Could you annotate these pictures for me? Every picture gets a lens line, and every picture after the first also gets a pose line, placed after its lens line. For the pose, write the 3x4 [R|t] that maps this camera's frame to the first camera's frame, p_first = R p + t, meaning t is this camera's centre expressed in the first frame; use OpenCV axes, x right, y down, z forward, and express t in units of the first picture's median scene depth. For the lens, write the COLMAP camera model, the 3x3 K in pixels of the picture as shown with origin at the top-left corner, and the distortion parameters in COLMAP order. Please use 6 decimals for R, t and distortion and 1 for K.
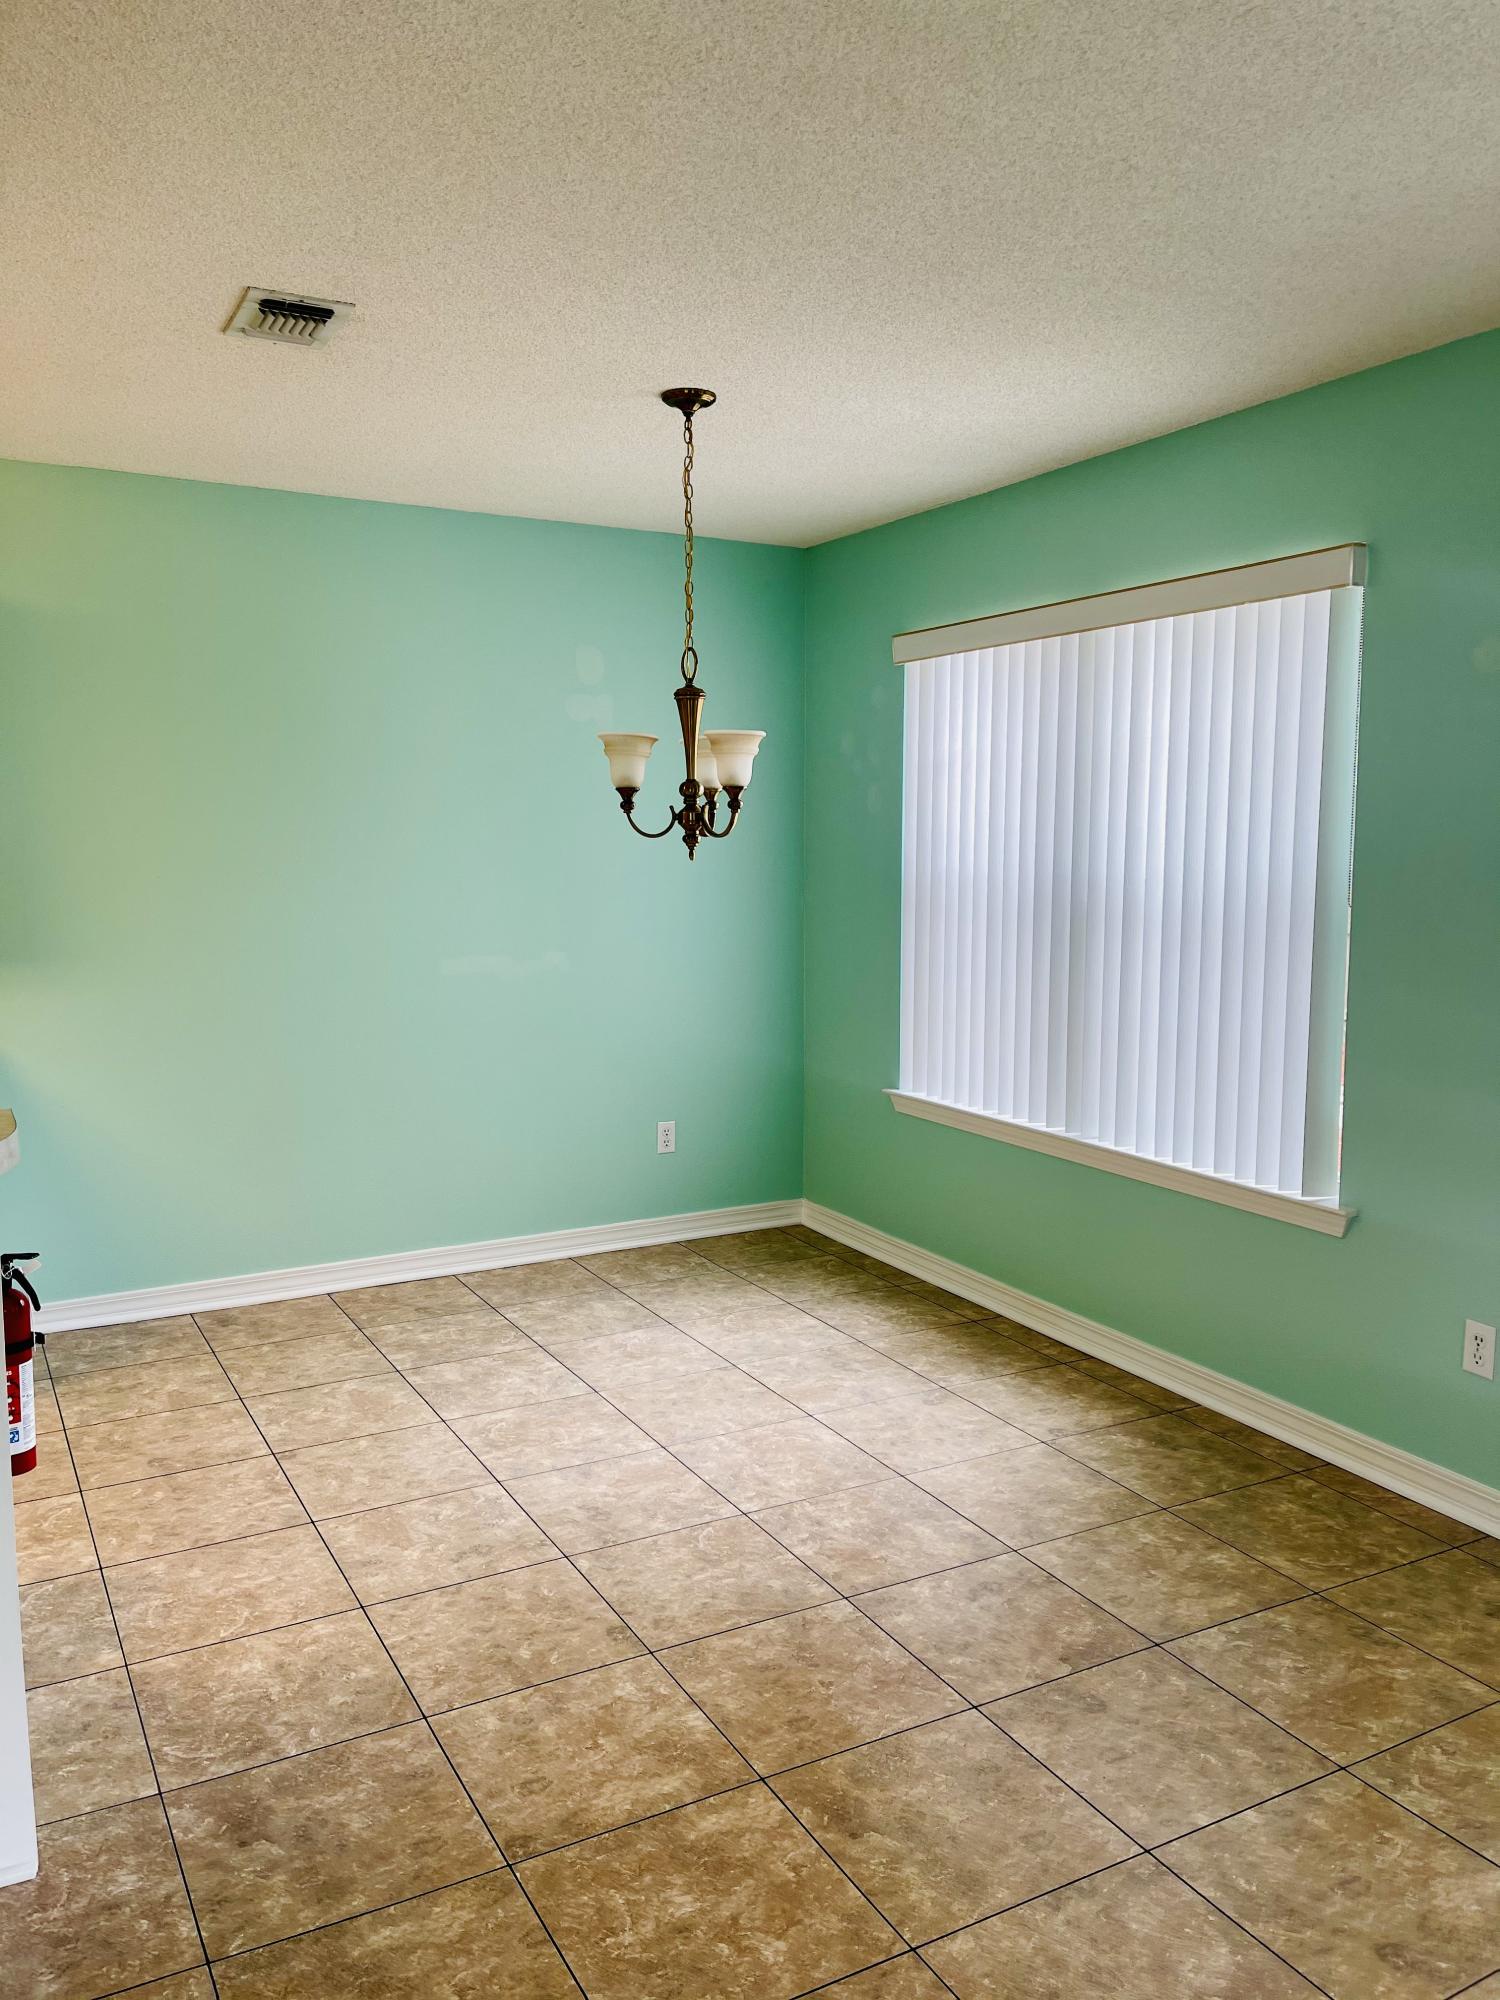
lens RADIAL K [[1509.9, 0, 751.4], [0, 1509.9, 1001.2], [0, 0, 1]] dist [0.071641, -0.099454]
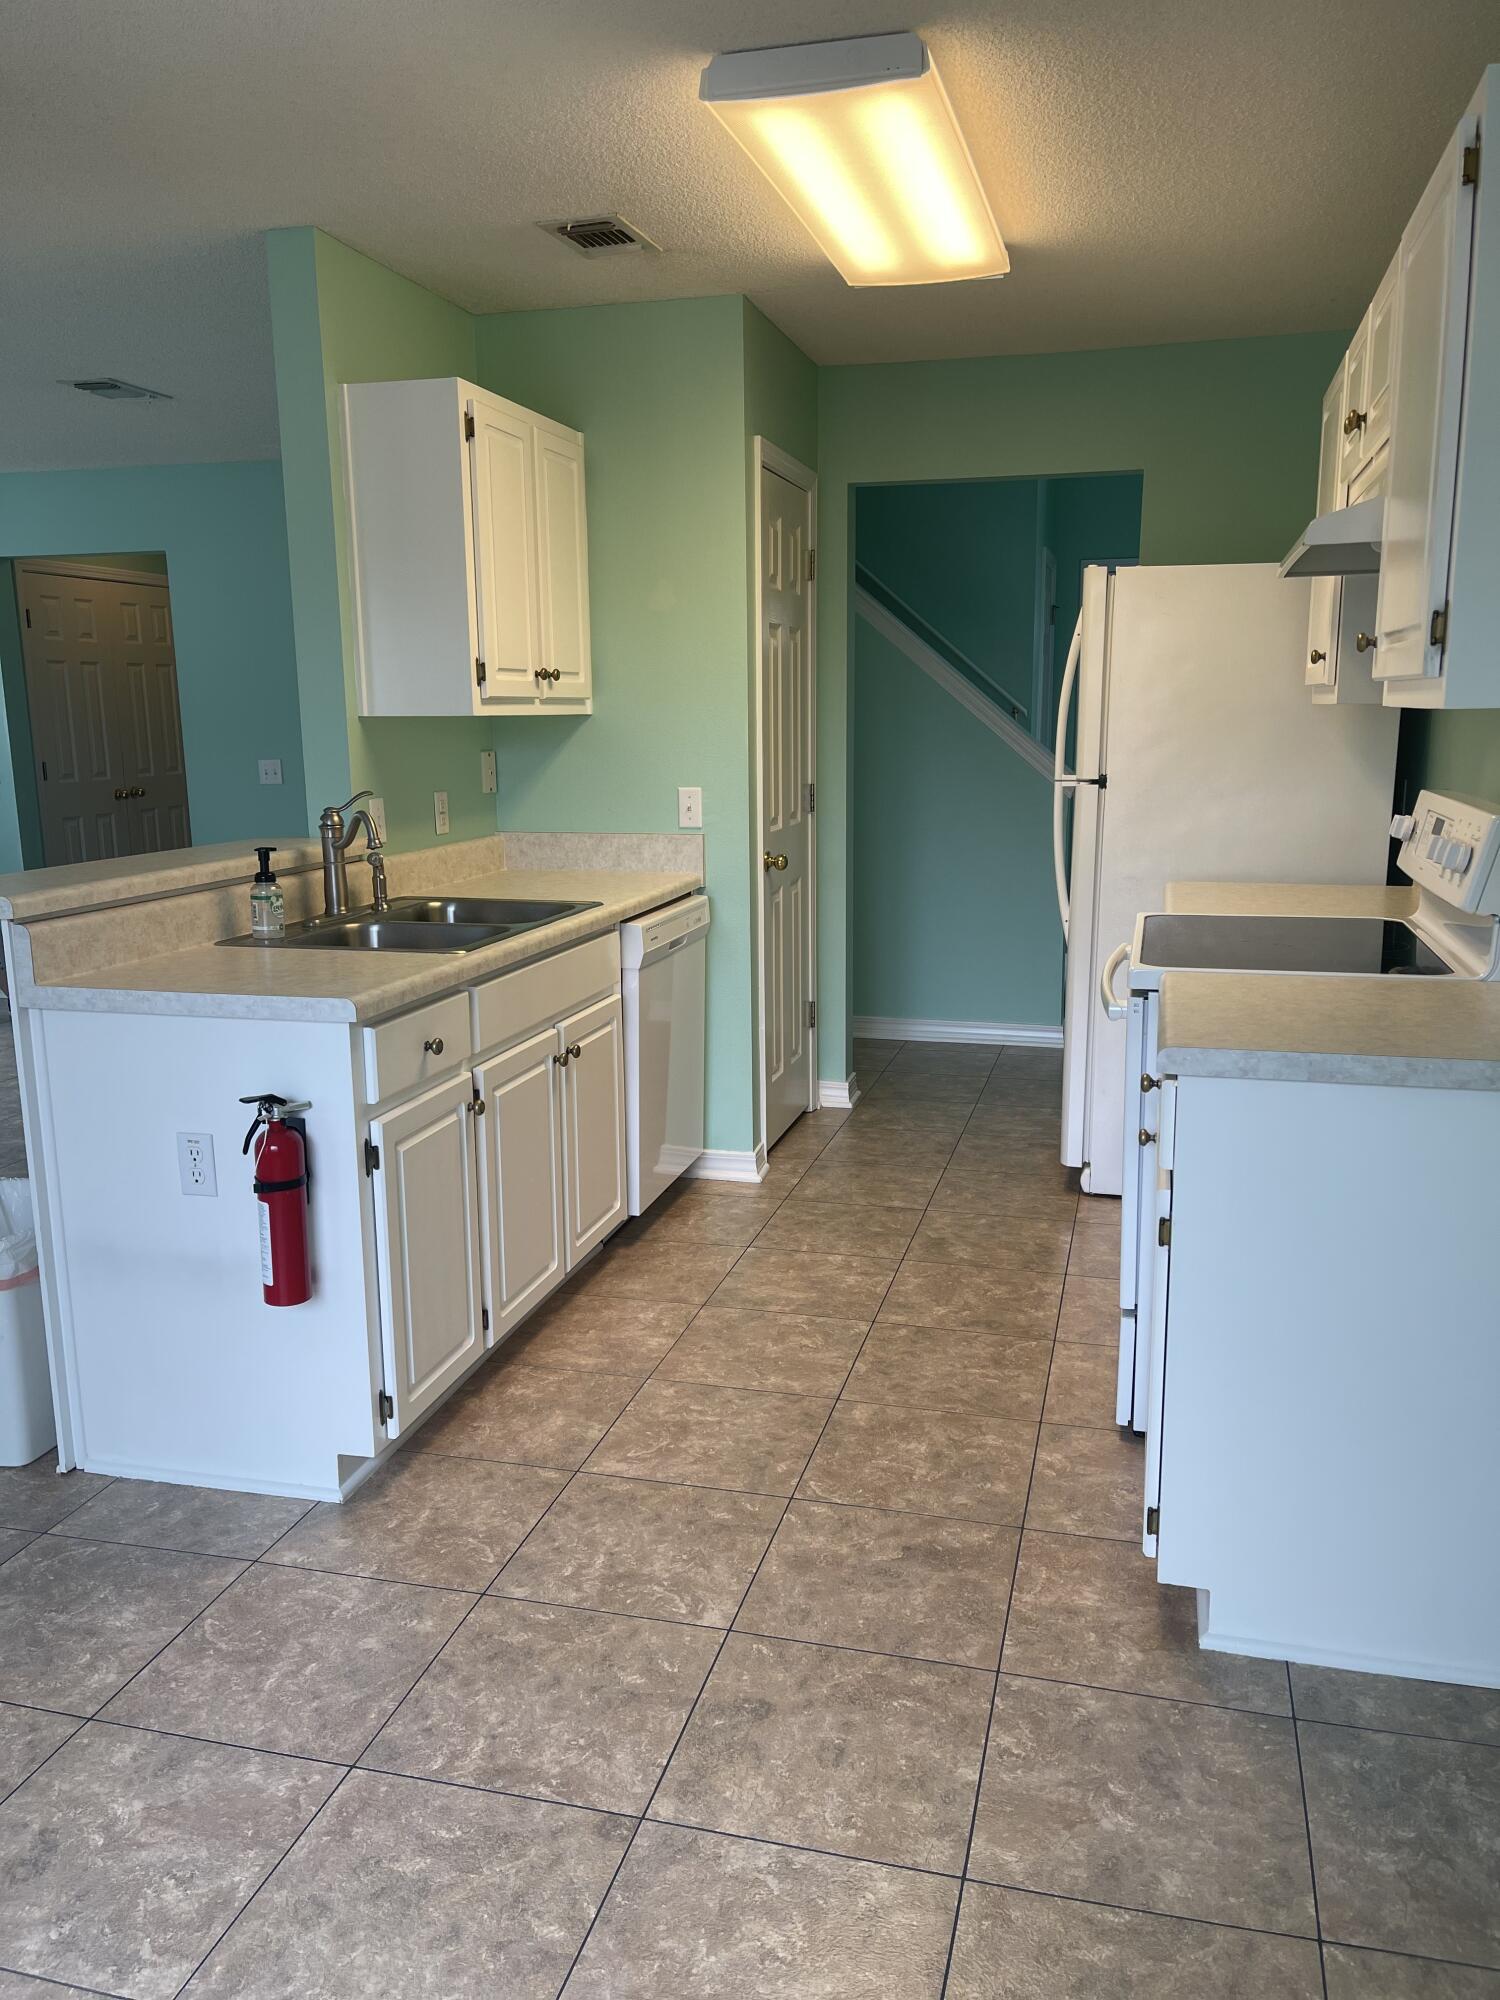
lens RADIAL K [[1509.9, 0, 756.7], [0, 1509.9, 1010.3], [0, 0, 1]] dist [0.071641, -0.099454]
pose [[-0.685392, 0.143175, -0.713960, 0.004586], [-0.072660, 0.962139, 0.262696, -0.141653], [0.724540, 0.231927, -0.649039, 1.504697]]
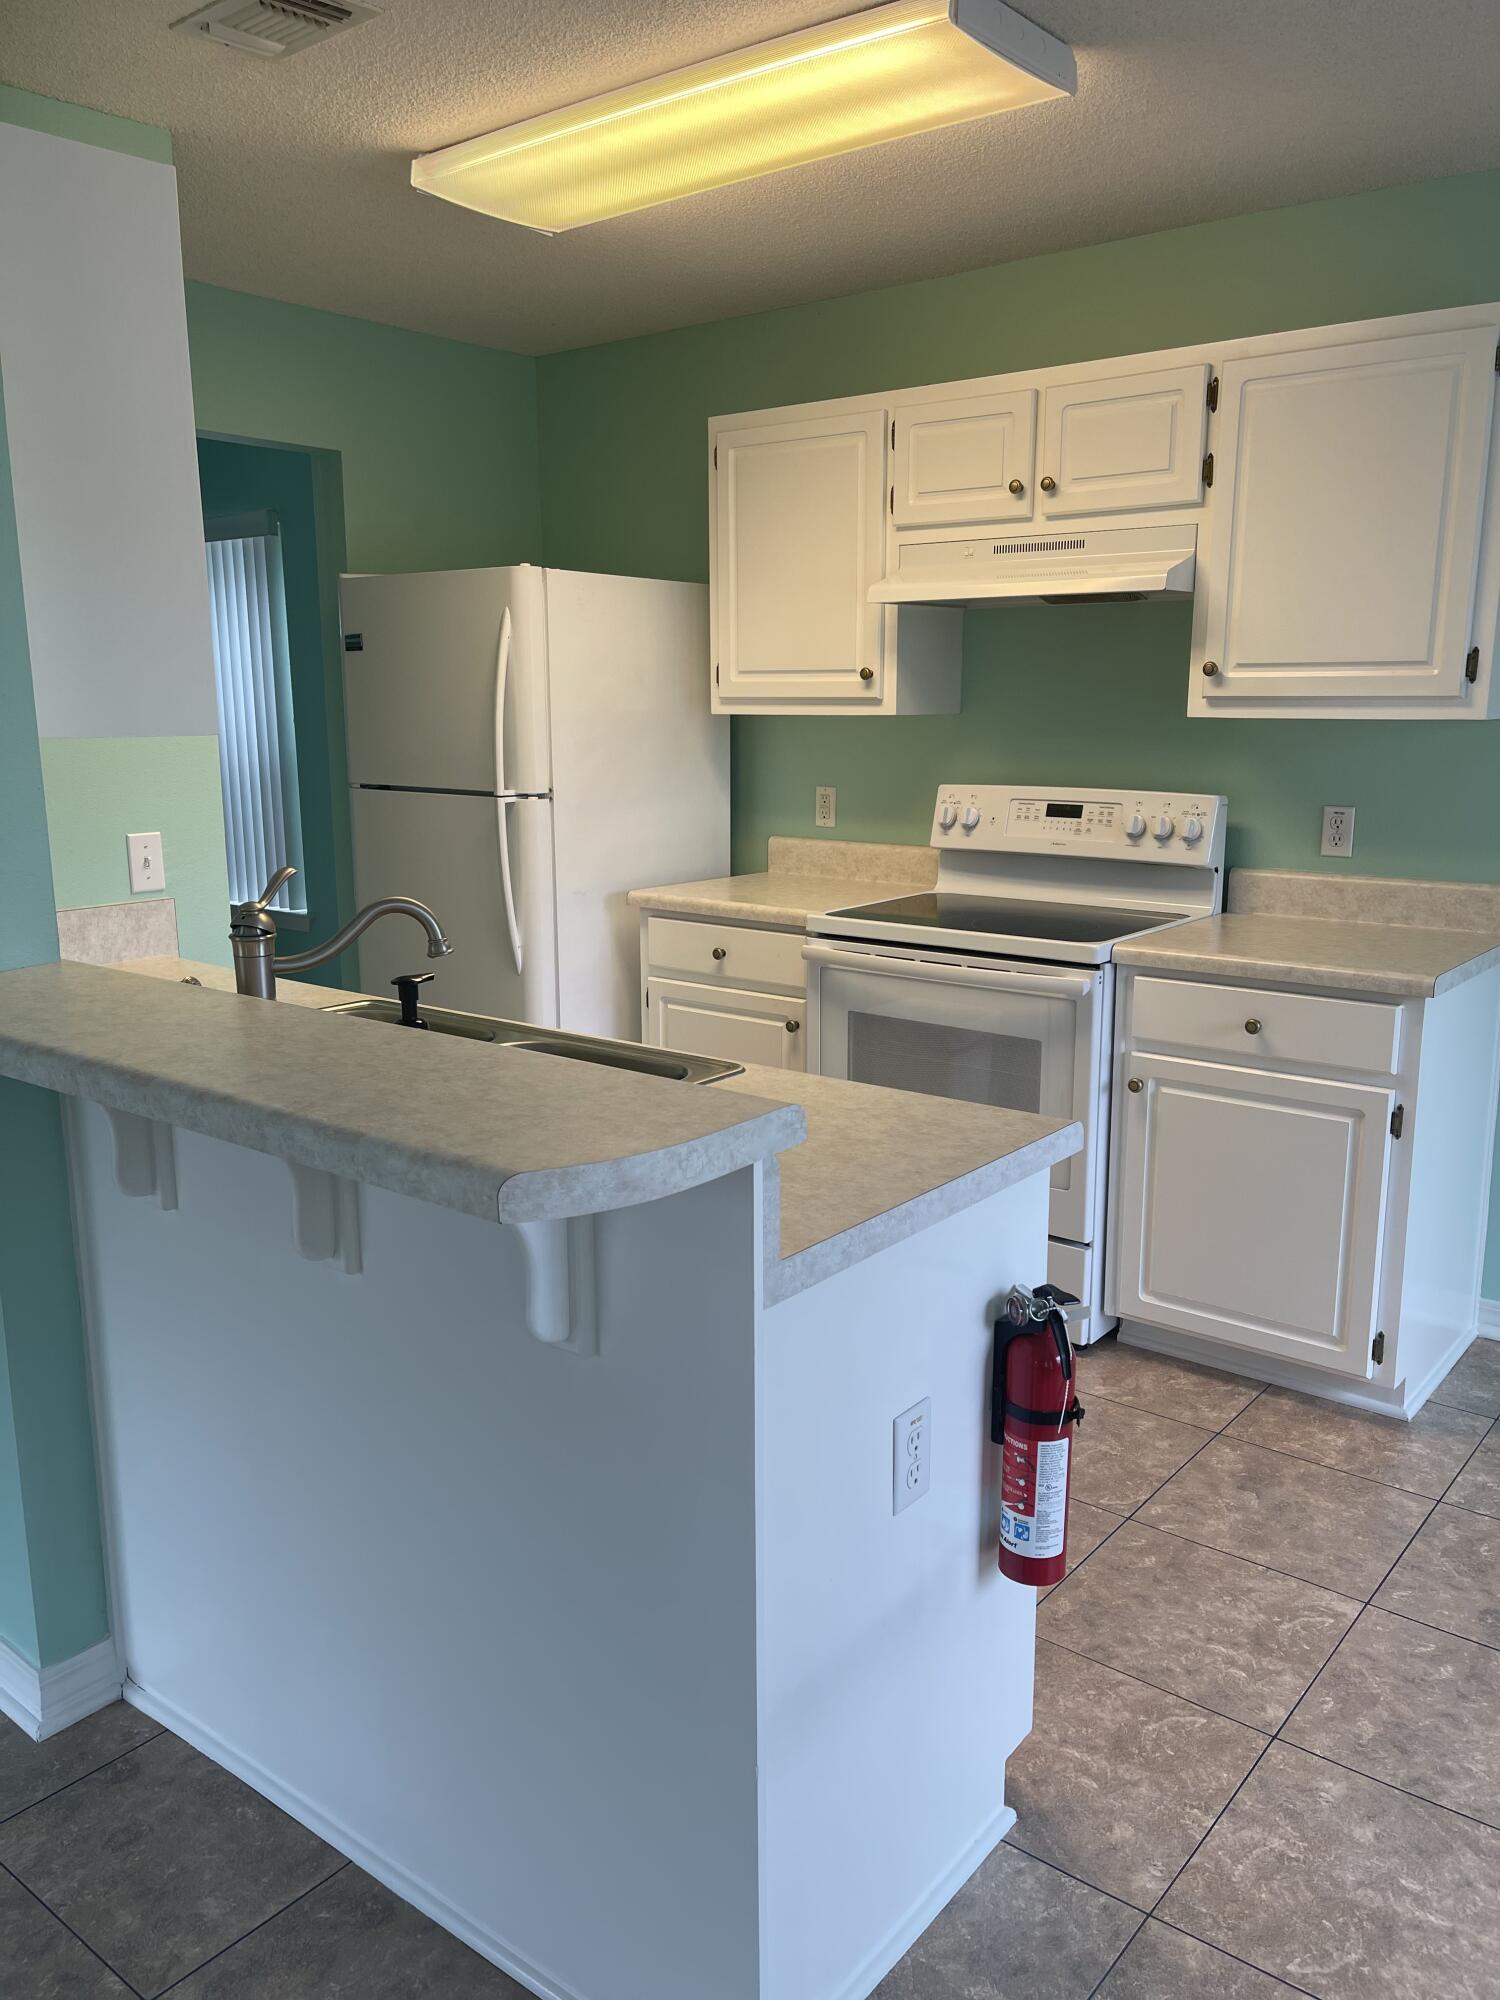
lens RADIAL K [[1509.9, 0, 754.8], [0, 1509.9, 1013.6], [0, 0, 1]] dist [0.071641, -0.099454]
pose [[0.384465, 0.182847, -0.904850, 0.056649], [-0.093571, 0.982858, 0.158852, -0.044253], [0.918385, 0.023595, 0.394984, 0.478825]]
